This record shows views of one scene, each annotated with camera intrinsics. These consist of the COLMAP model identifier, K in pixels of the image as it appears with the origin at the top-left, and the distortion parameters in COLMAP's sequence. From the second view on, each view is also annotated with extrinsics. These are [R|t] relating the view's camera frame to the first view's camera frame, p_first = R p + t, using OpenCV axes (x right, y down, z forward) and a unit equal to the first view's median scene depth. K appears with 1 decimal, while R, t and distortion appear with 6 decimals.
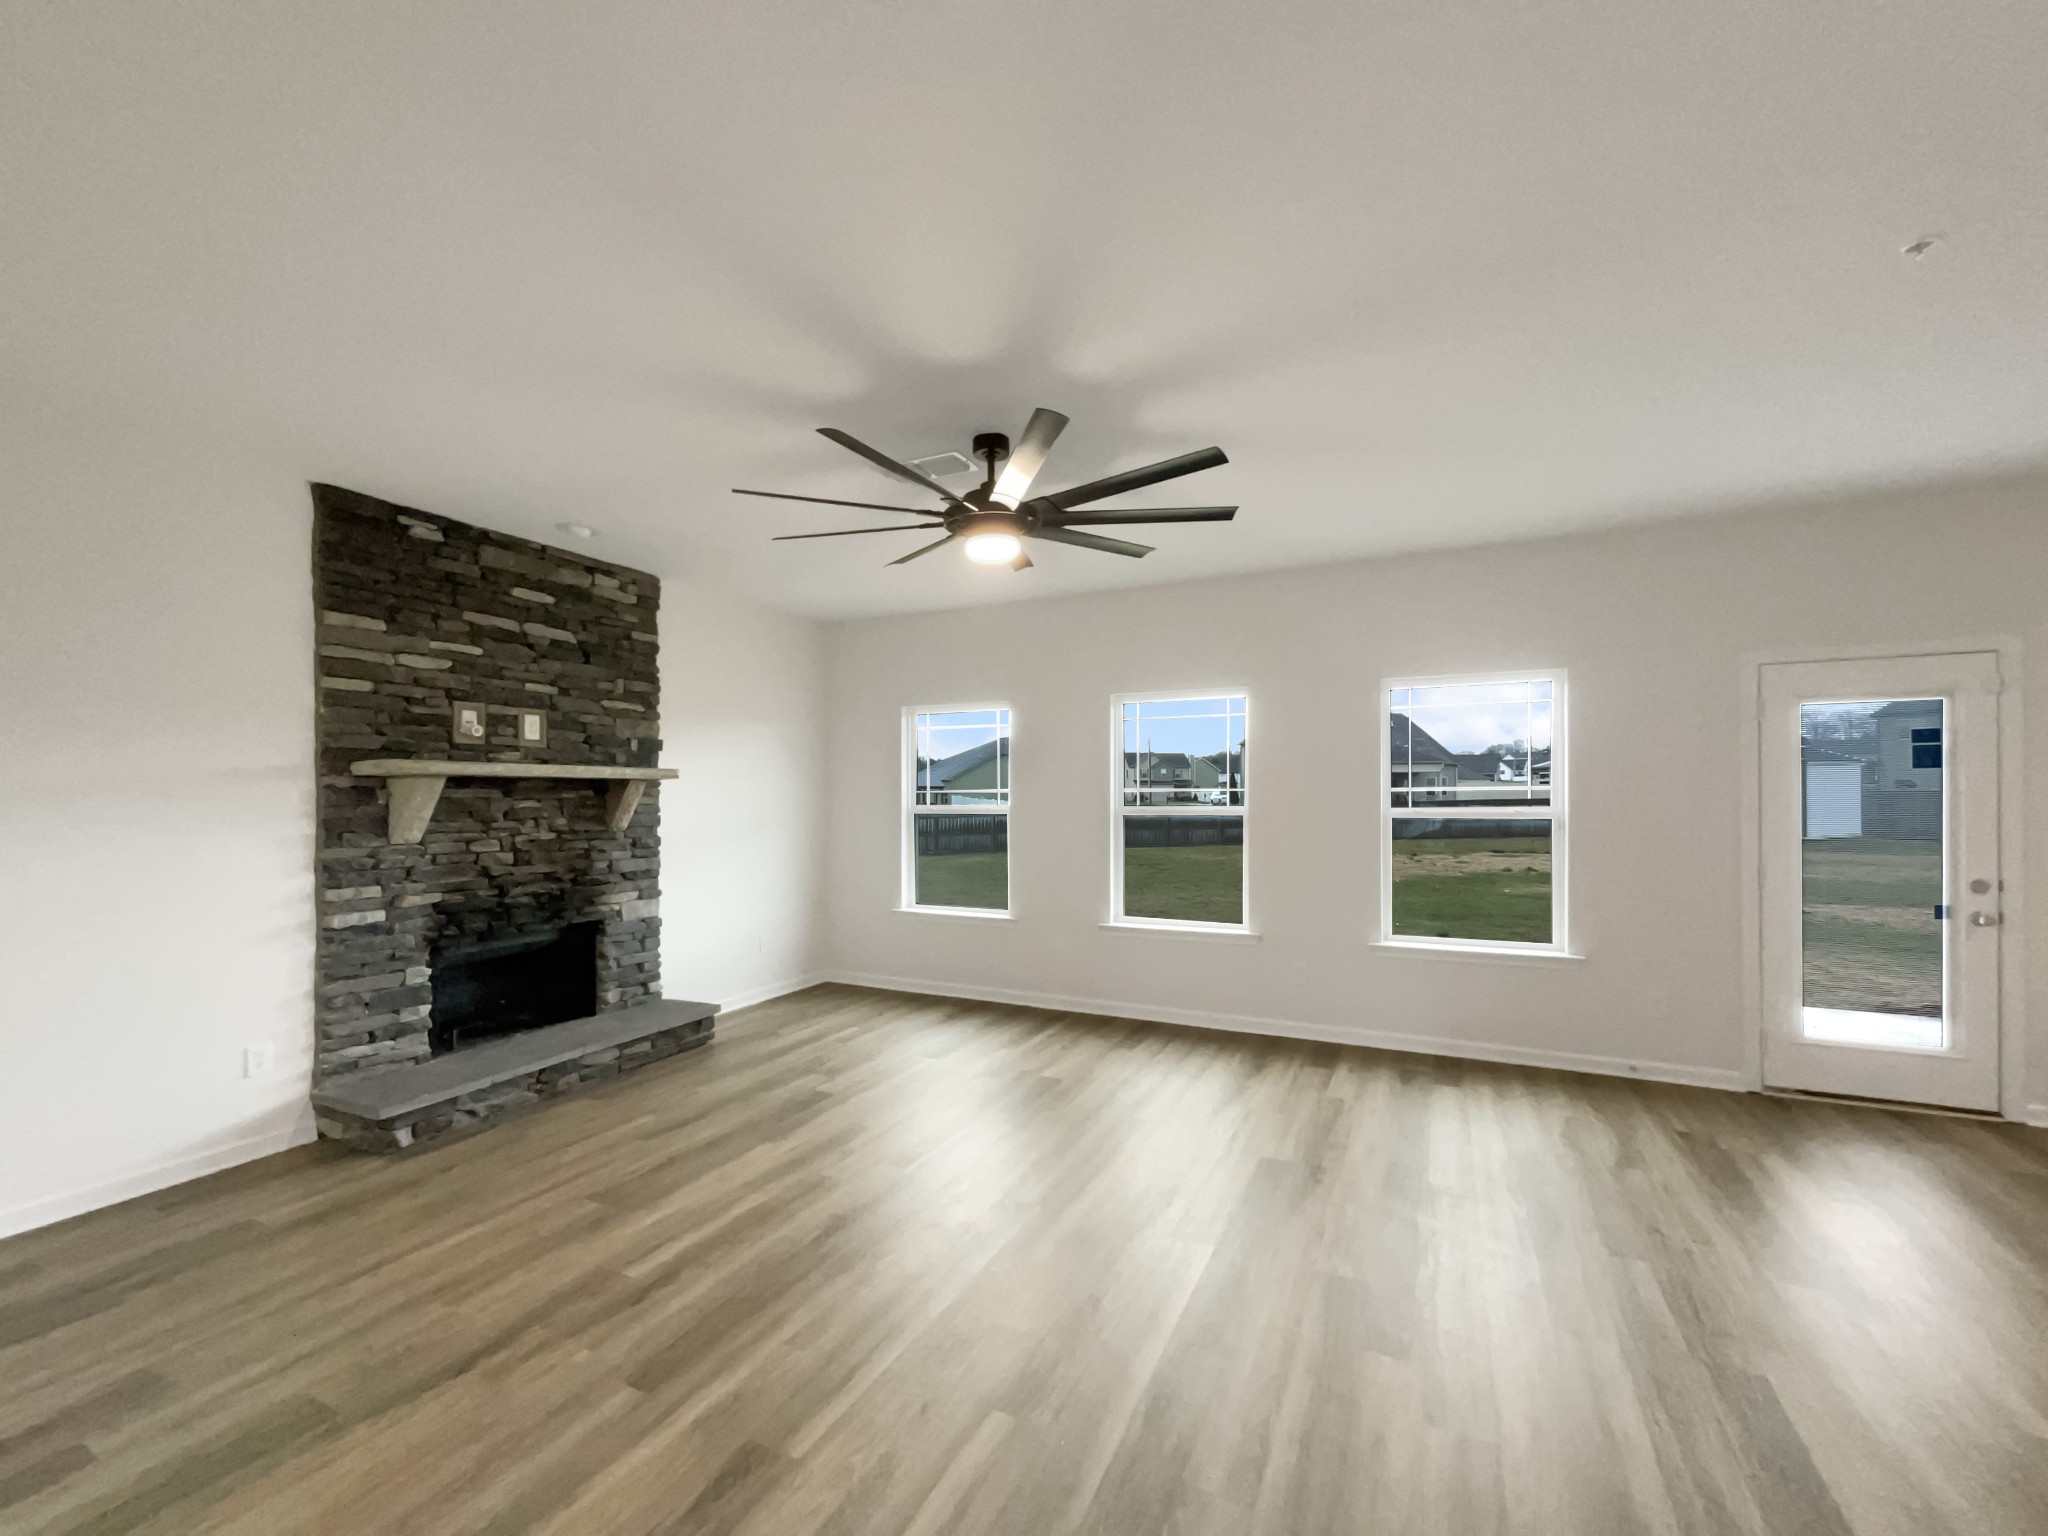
lens RADIAL K [[838.8, 0, 1017.5], [0, 838.8, 793.7], [0, 0, 1]] dist [-0.001760, -0.000008]
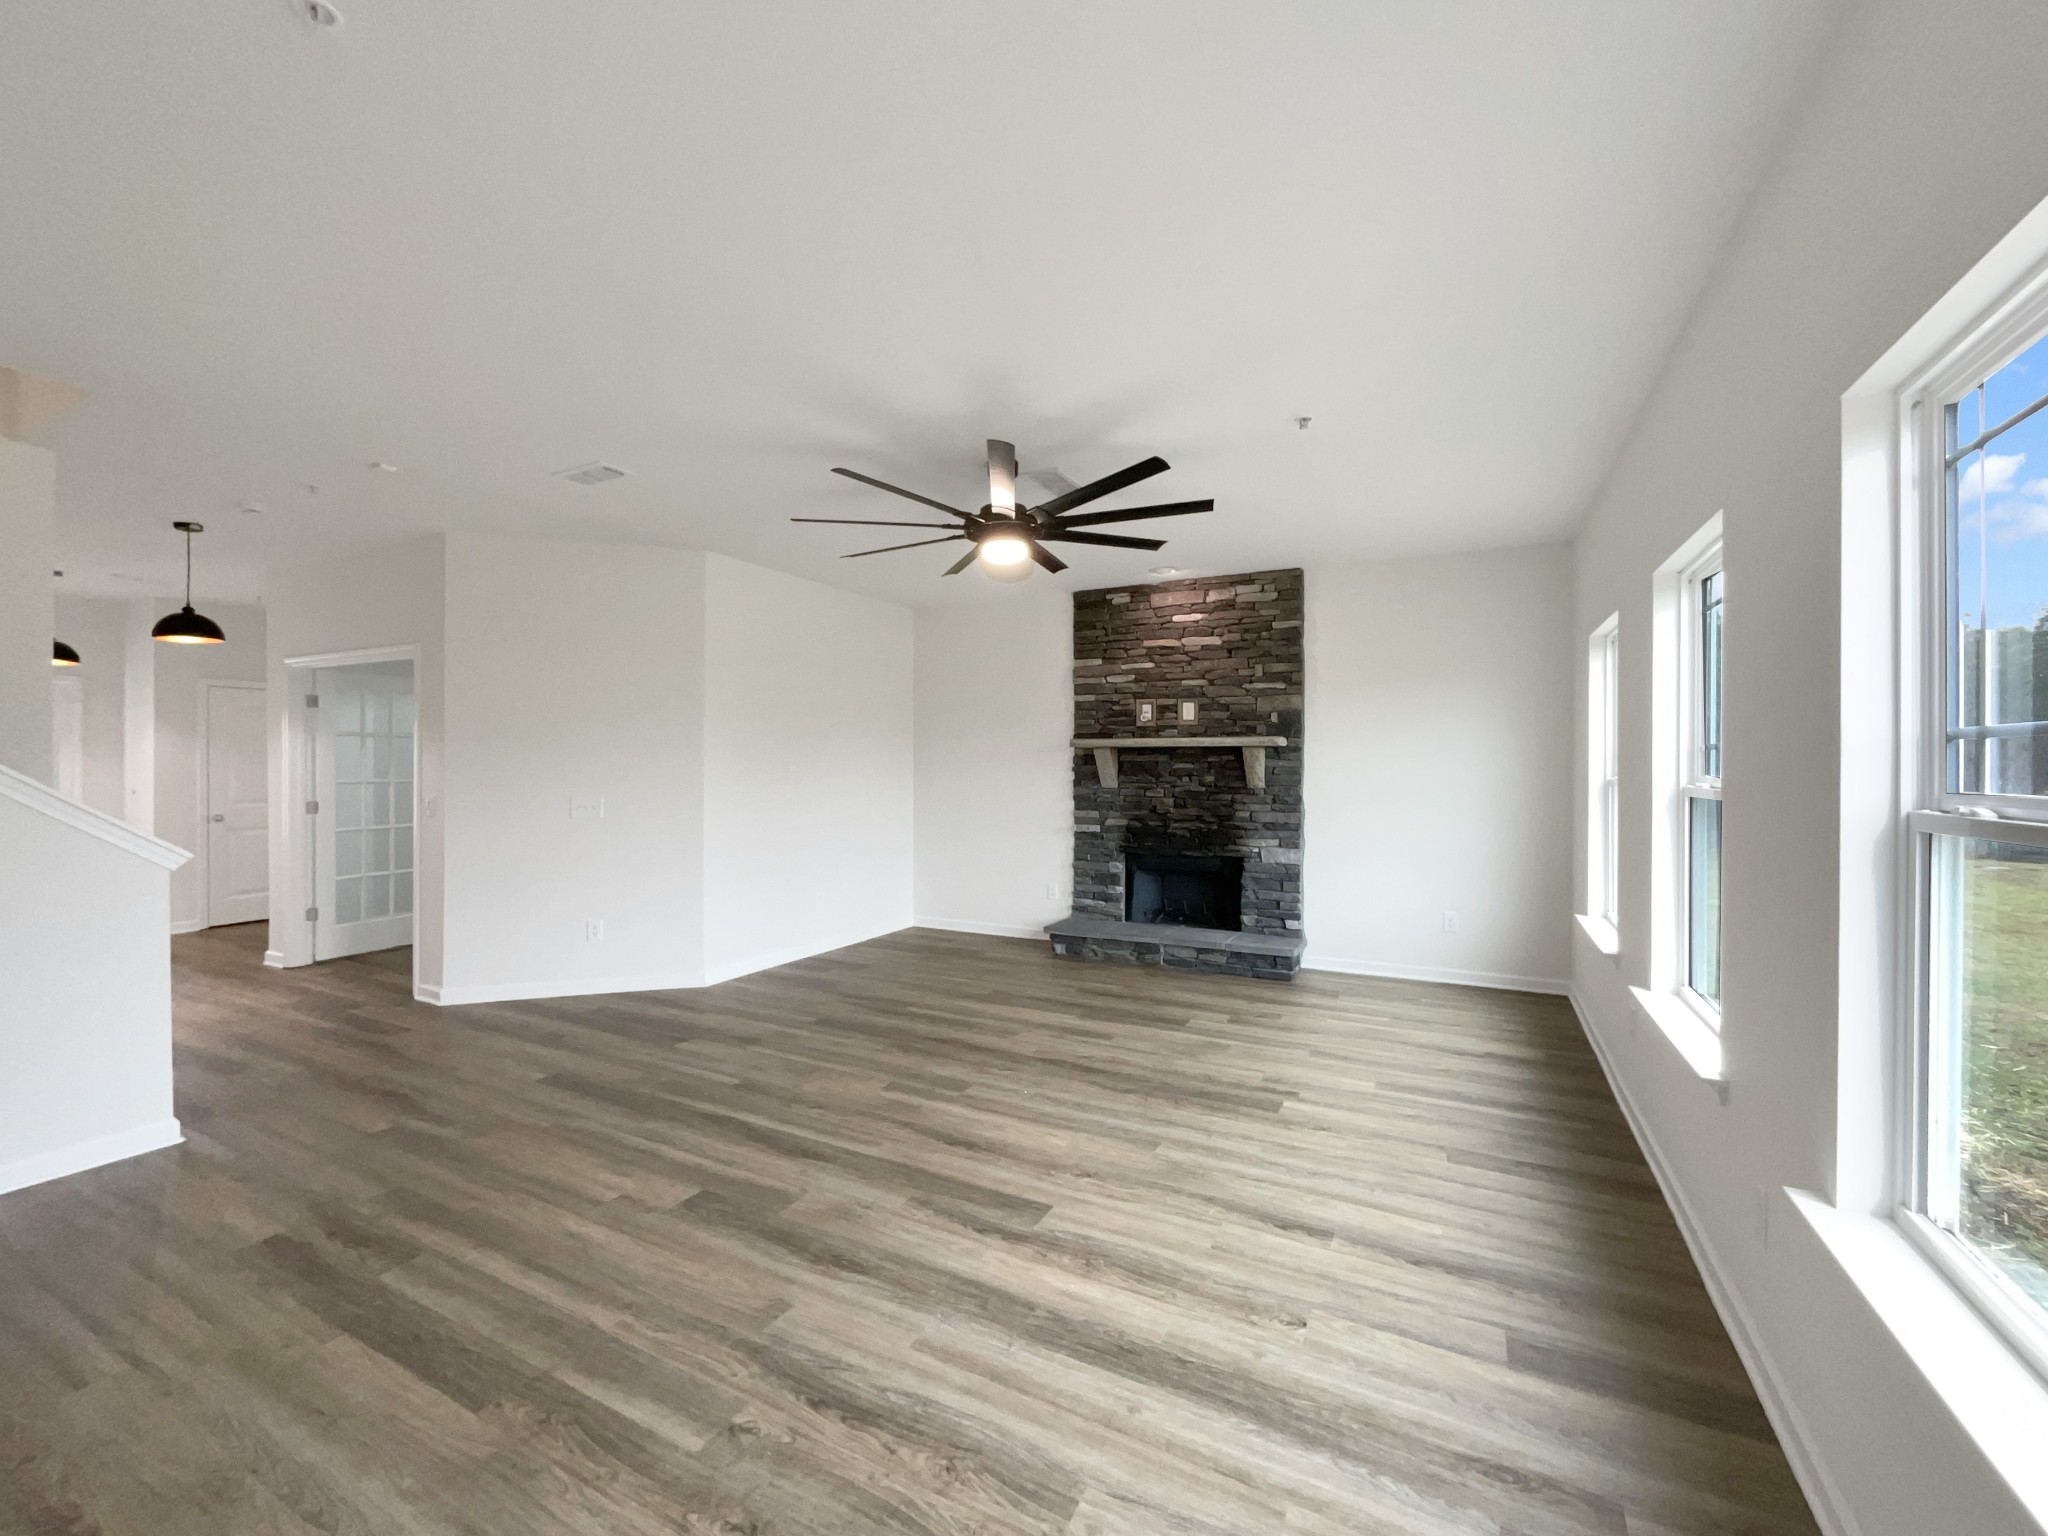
lens RADIAL K [[835.5, 0, 1024.0], [0, 835.5, 768.0], [0, 0, 1]] dist [0.000681, 0.000177]
pose [[-0.025369, 0.007881, -0.999647, 0.872966], [0.000618, 0.999969, 0.007868, 0.005544], [0.999678, -0.000418, -0.025373, 0.792065]]
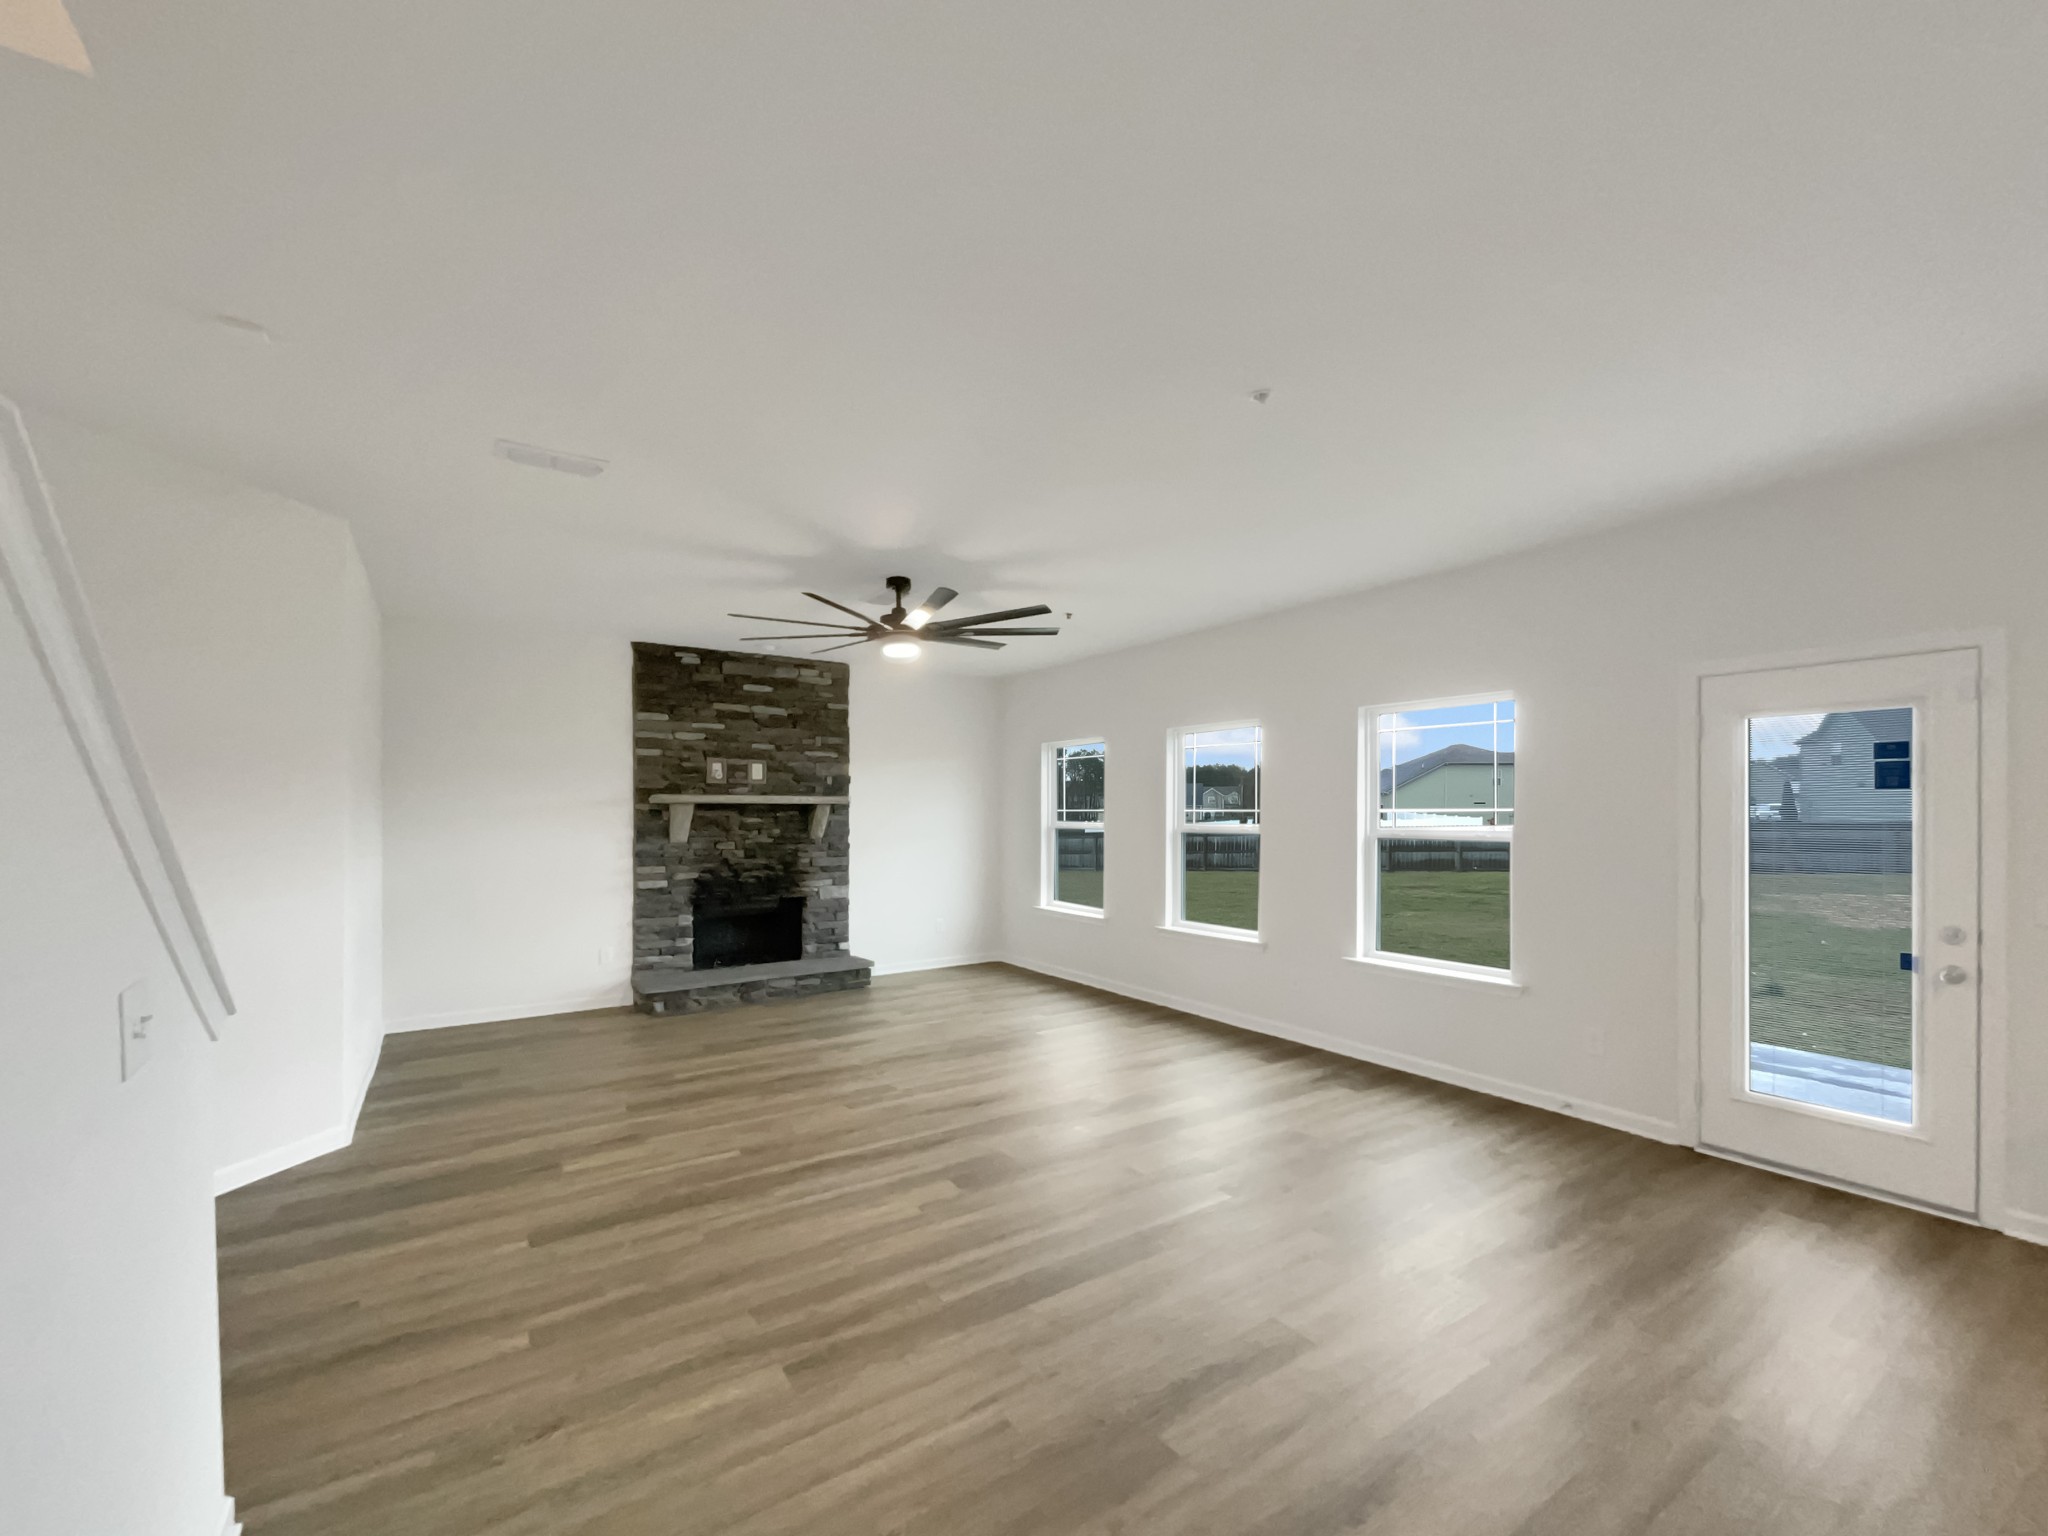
lens RADIAL K [[846.7, 0, 1030.4], [0, 846.7, 812.1], [0, 0, 1]] dist [0.001337, 0.000212]
pose [[0.870848, 0.002756, -0.491544, 0.685973], [-0.002033, 0.999996, 0.002005, -0.007138], [0.491548, -0.000747, 0.870850, -0.145475]]
